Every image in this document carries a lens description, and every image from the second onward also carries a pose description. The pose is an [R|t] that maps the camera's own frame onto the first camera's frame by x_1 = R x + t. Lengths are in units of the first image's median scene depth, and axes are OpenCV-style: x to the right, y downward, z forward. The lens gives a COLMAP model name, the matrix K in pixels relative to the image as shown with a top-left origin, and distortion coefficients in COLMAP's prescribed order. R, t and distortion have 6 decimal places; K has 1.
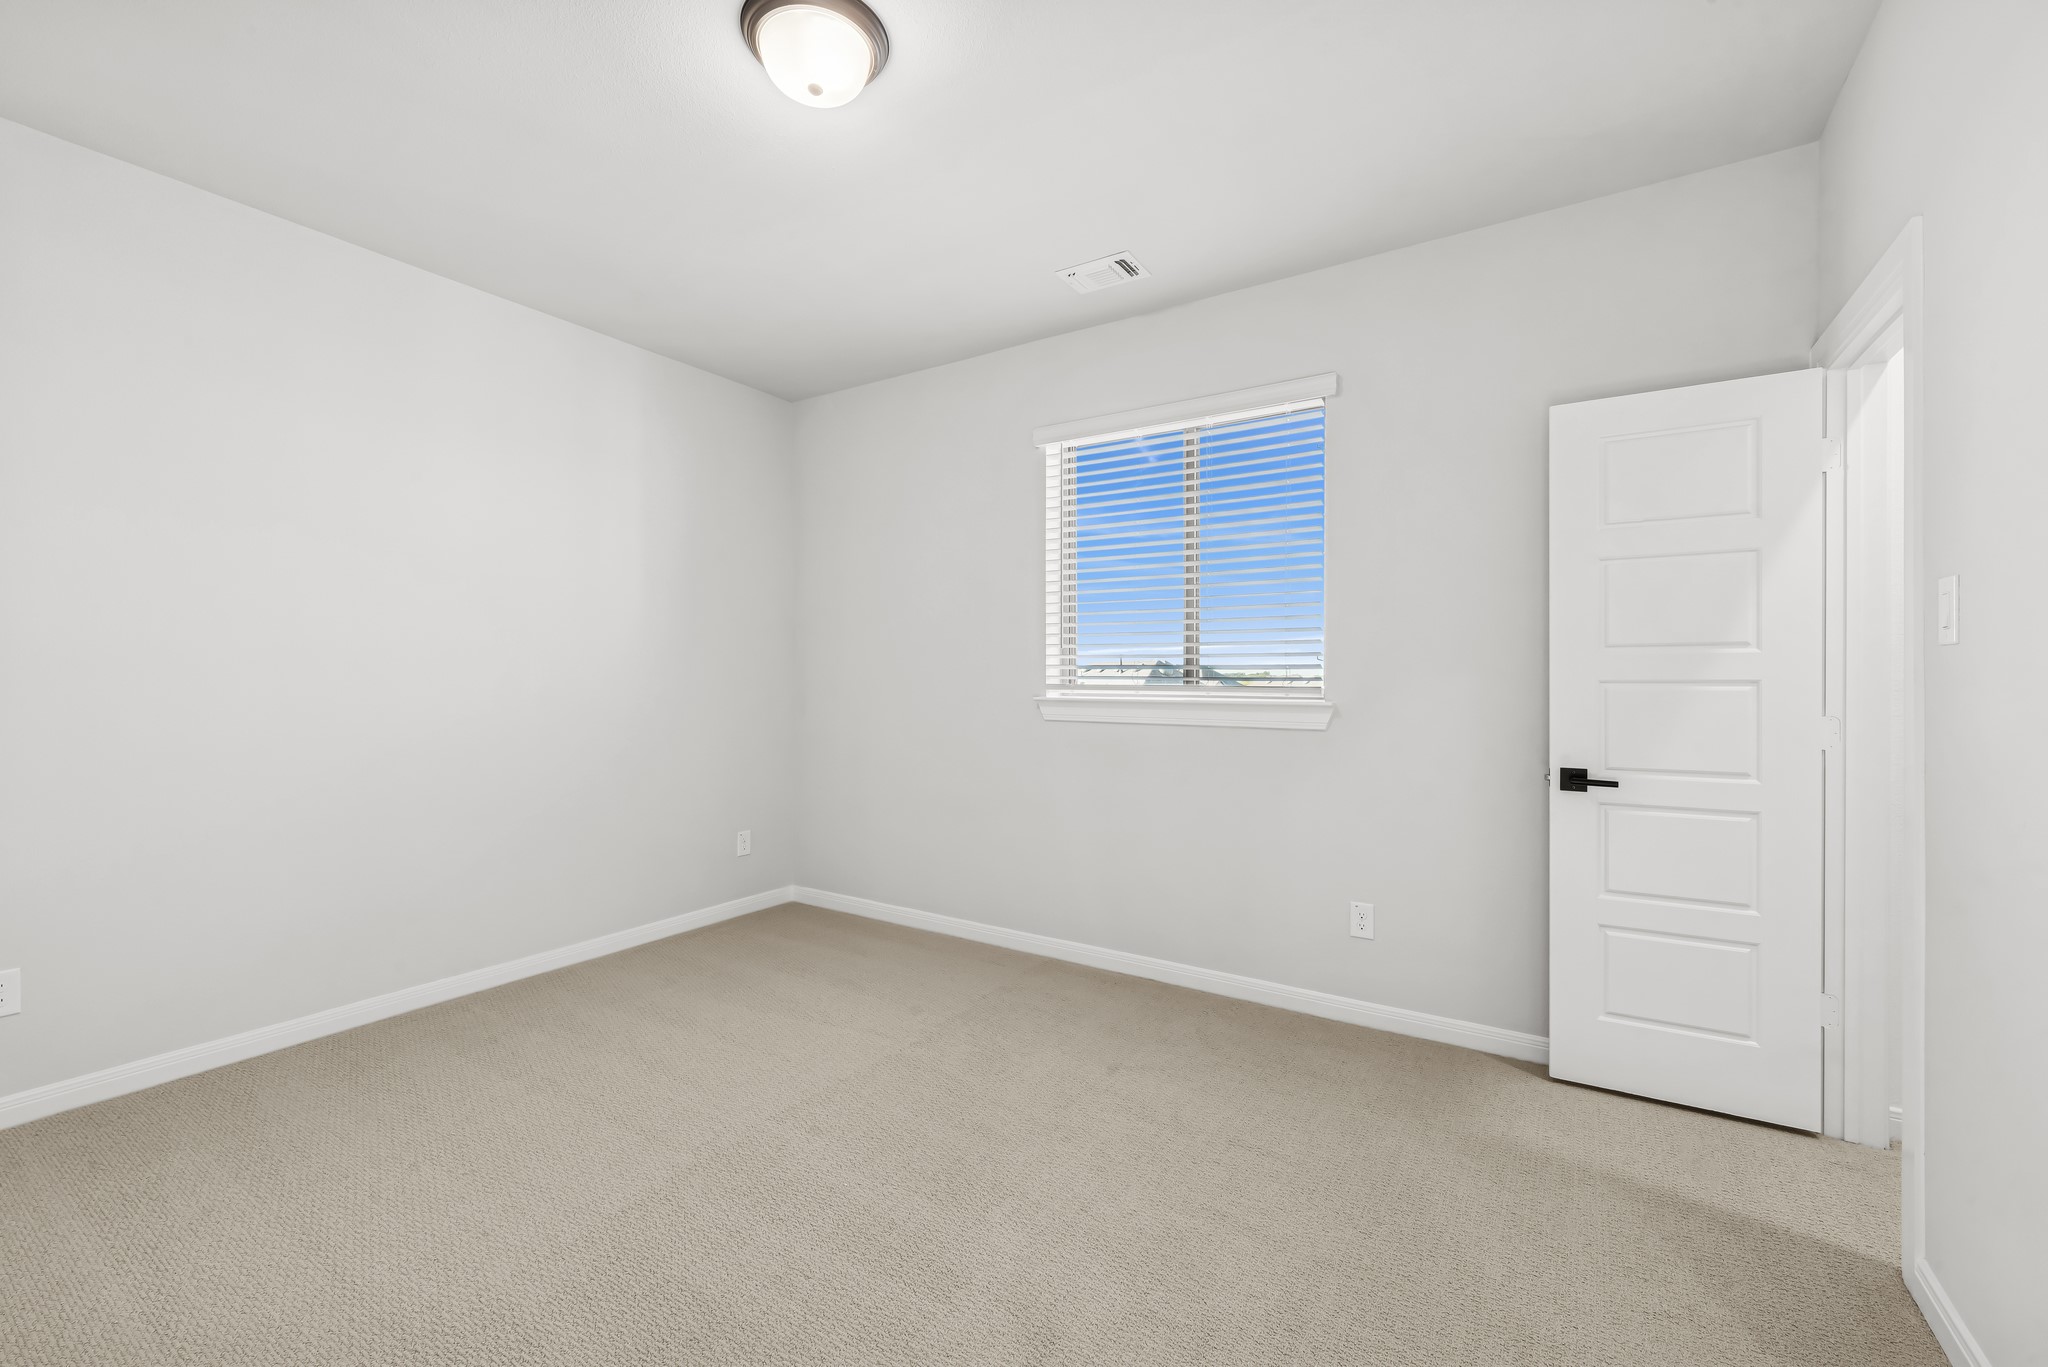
lens RADIAL K [[835.7, 0, 1023.6], [0, 835.7, 672.5], [0, 0, 1]] dist [-0.000846, -0.000348]
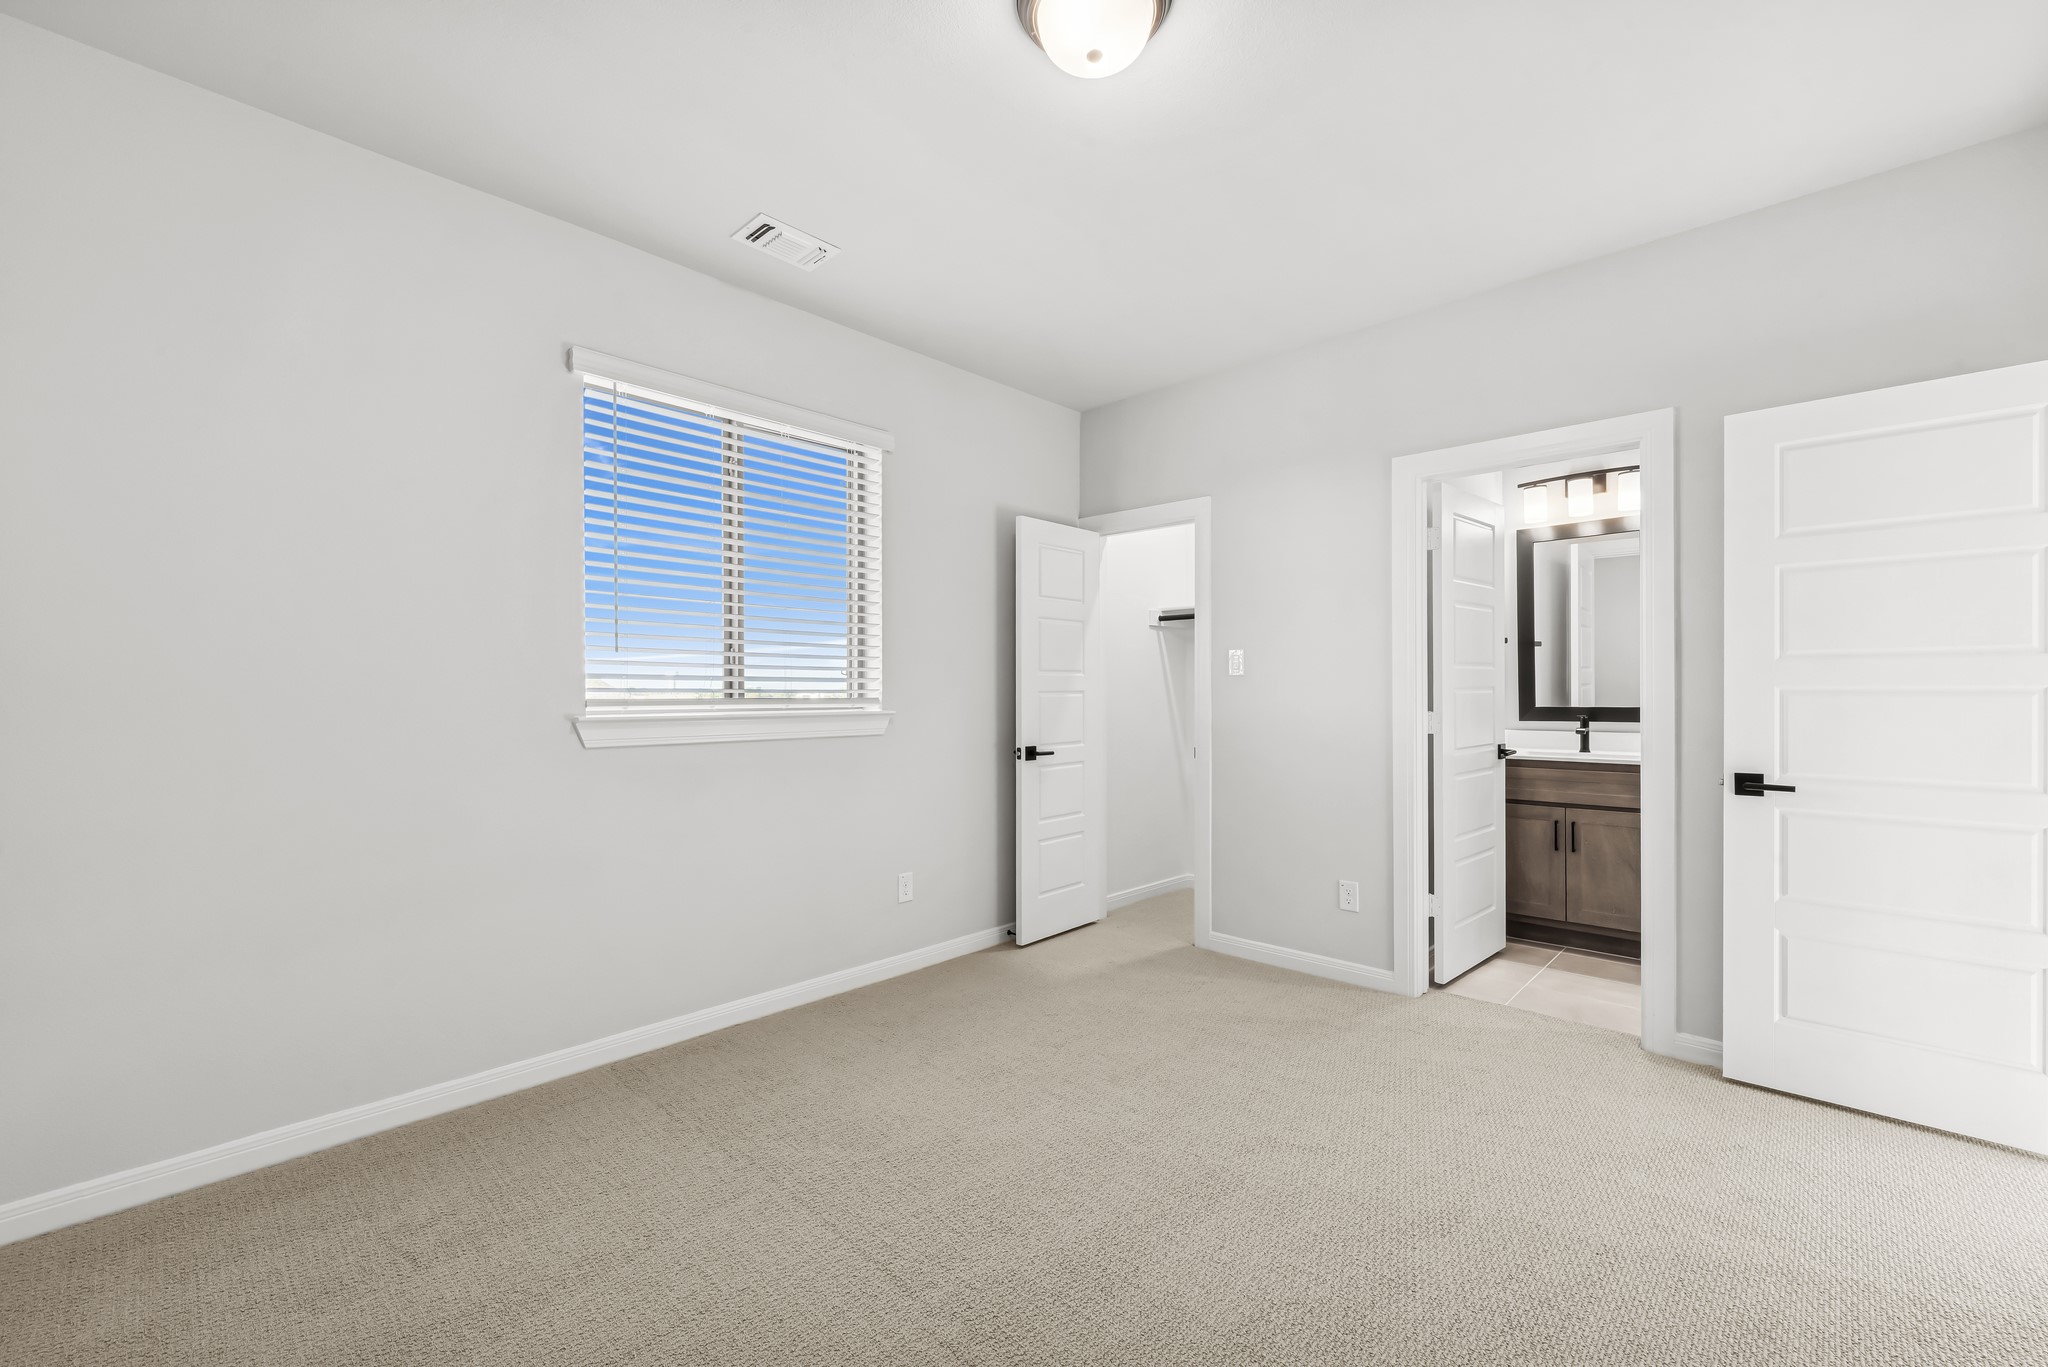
lens RADIAL K [[856.0, 0, 1024.0], [0, 856.0, 683.5], [0, 0, 1]] dist [-0.000840, -0.000114]
pose [[0.176573, 0.004924, 0.984275, -0.733036], [-0.005157, 0.999978, -0.004078, 0.001274], [-0.984274, -0.004355, 0.176594, 0.557166]]
